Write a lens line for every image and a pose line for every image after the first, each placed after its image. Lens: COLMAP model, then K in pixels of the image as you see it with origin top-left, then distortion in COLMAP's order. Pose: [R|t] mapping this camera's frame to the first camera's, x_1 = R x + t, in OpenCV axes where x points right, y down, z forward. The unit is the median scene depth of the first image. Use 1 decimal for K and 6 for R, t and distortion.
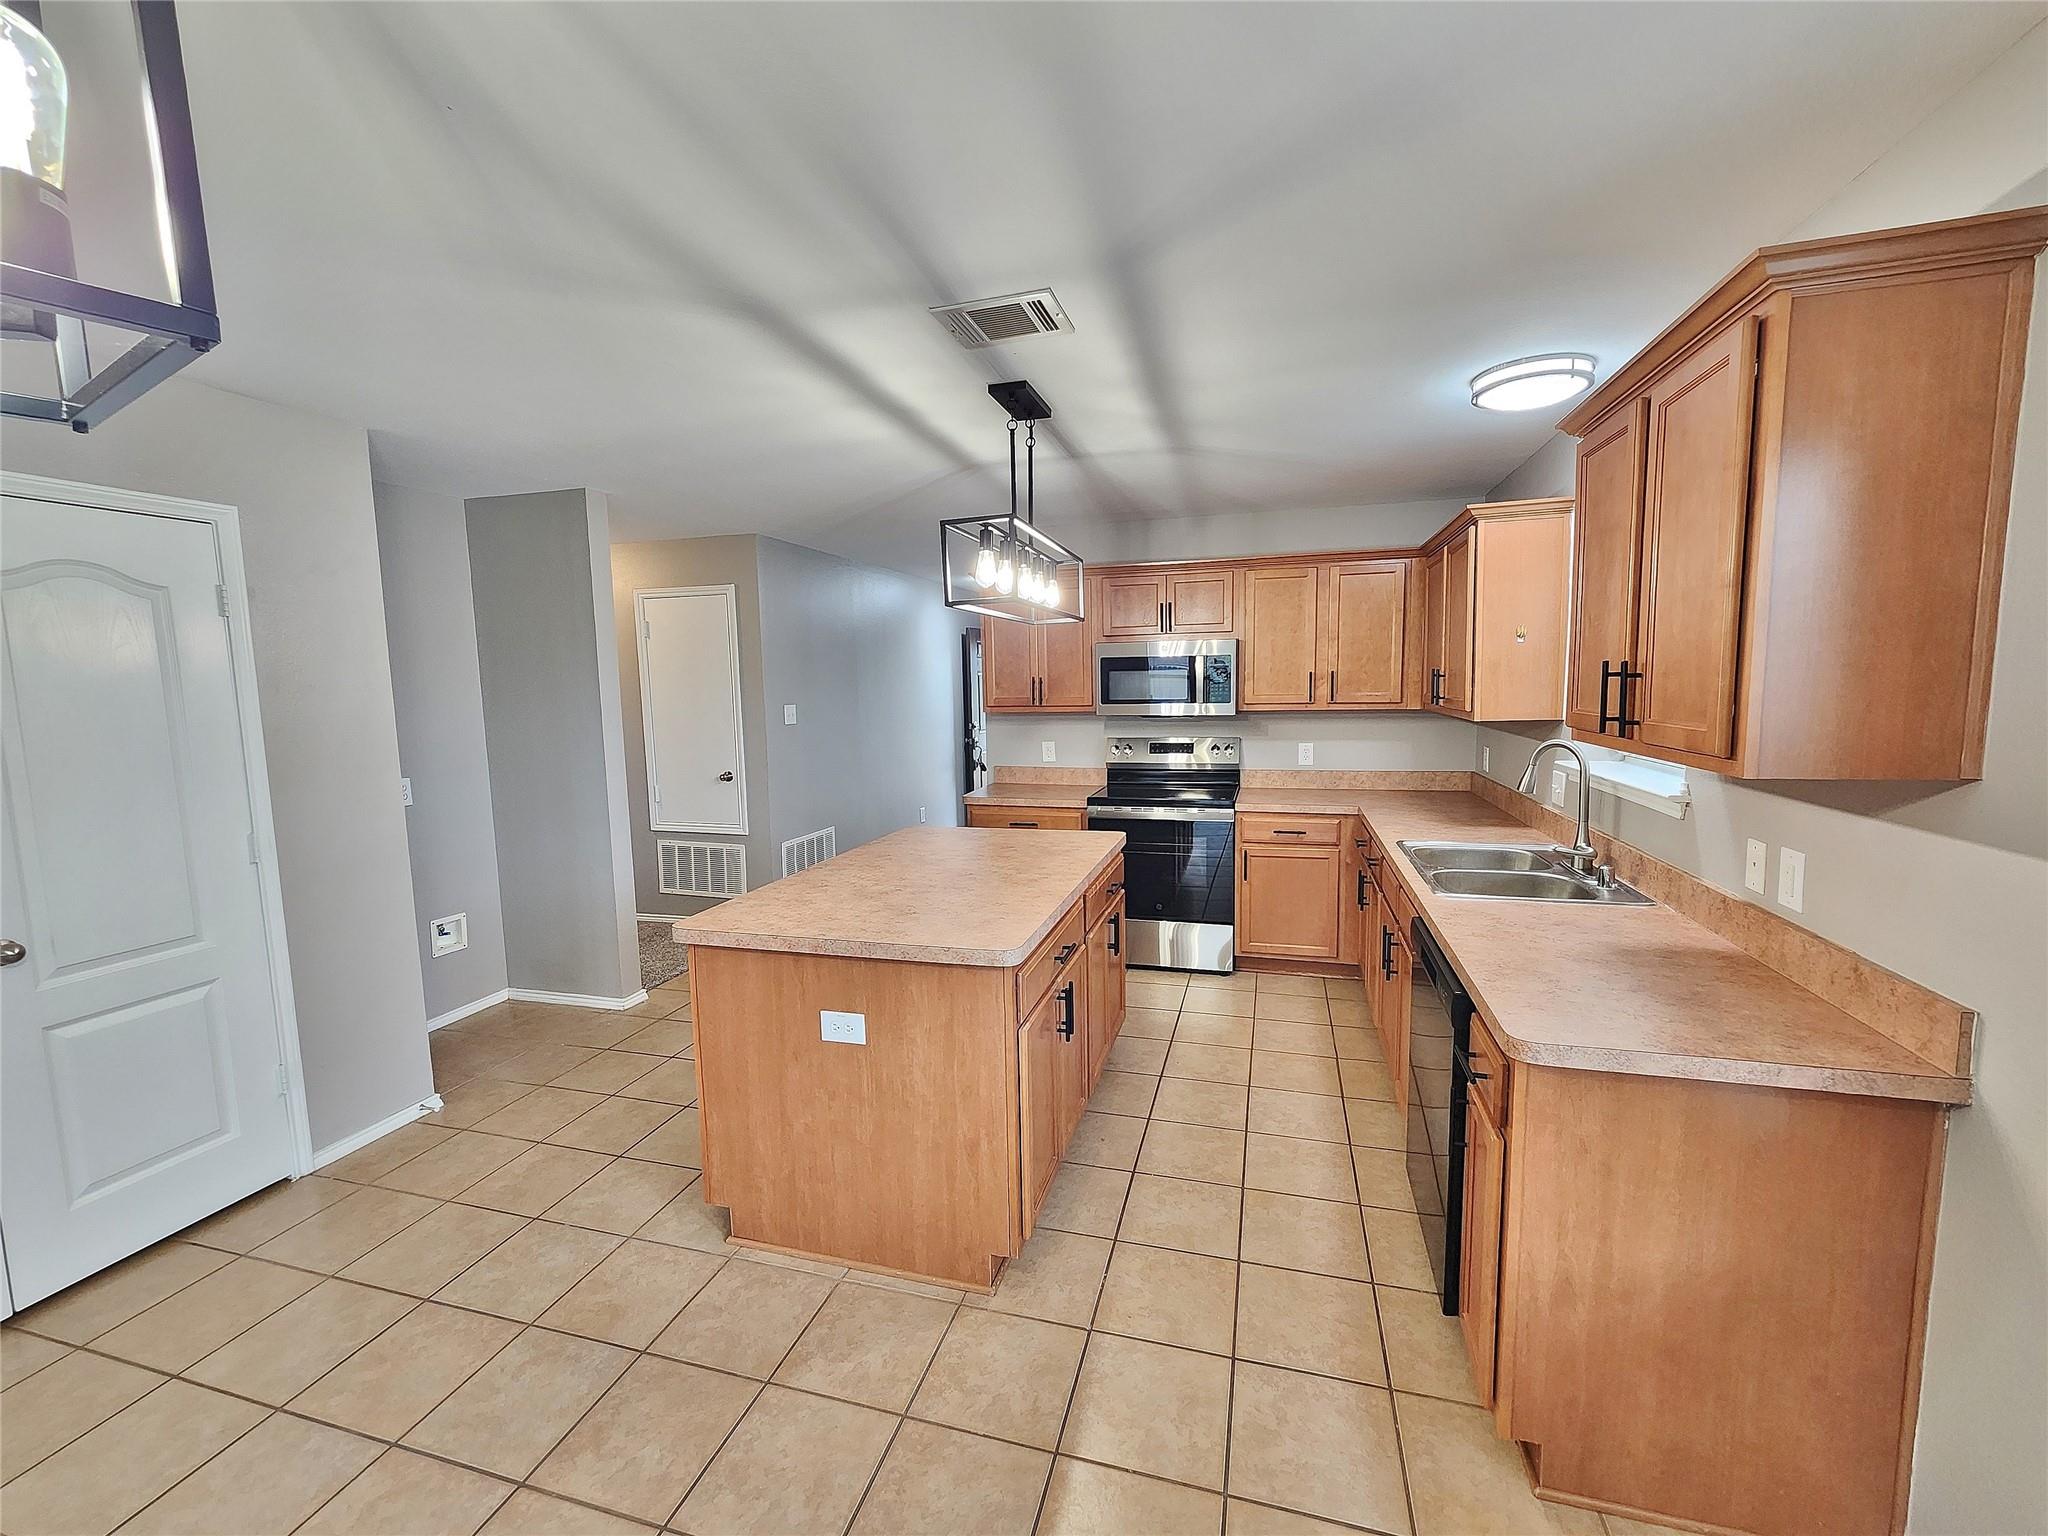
lens RADIAL K [[837.6, 0, 1025.0], [0, 837.6, 765.2], [0, 0, 1]] dist [0.000028, -0.000196]
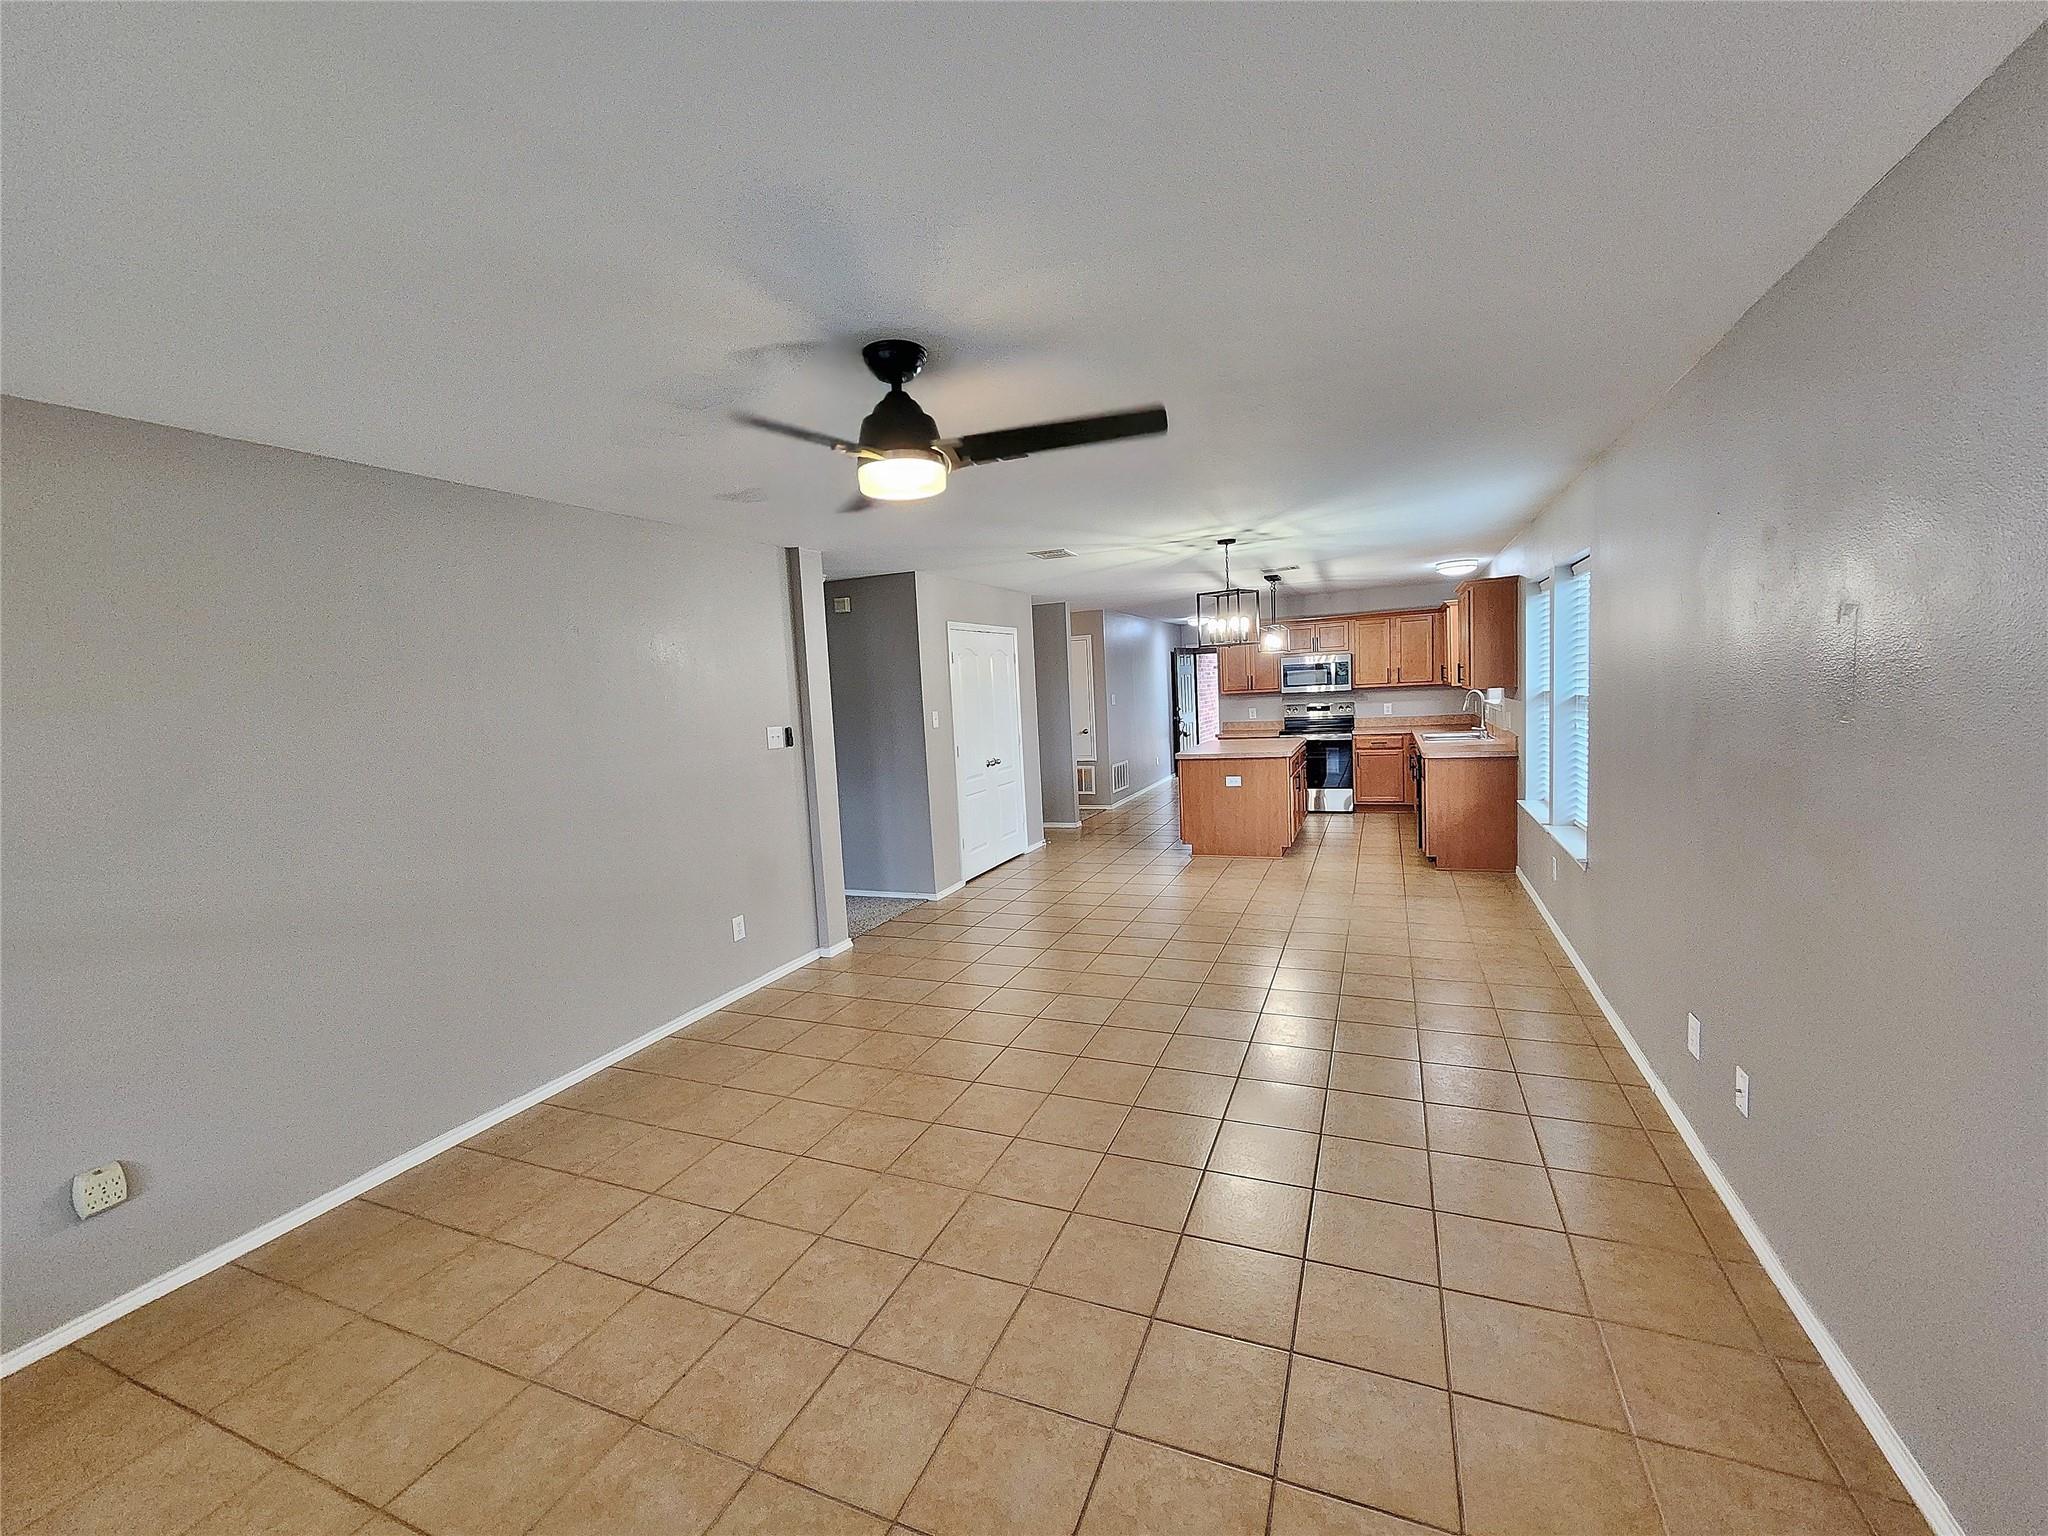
lens RADIAL K [[837.6, 0, 1028.6], [0, 837.6, 773.6], [0, 0, 1]] dist [0.000028, -0.000196]
pose [[0.993421, -0.022290, -0.112329, -0.318914], [0.022541, 0.999745, 0.000961, 0.128532], [0.112279, -0.003487, 0.993671, -1.172322]]
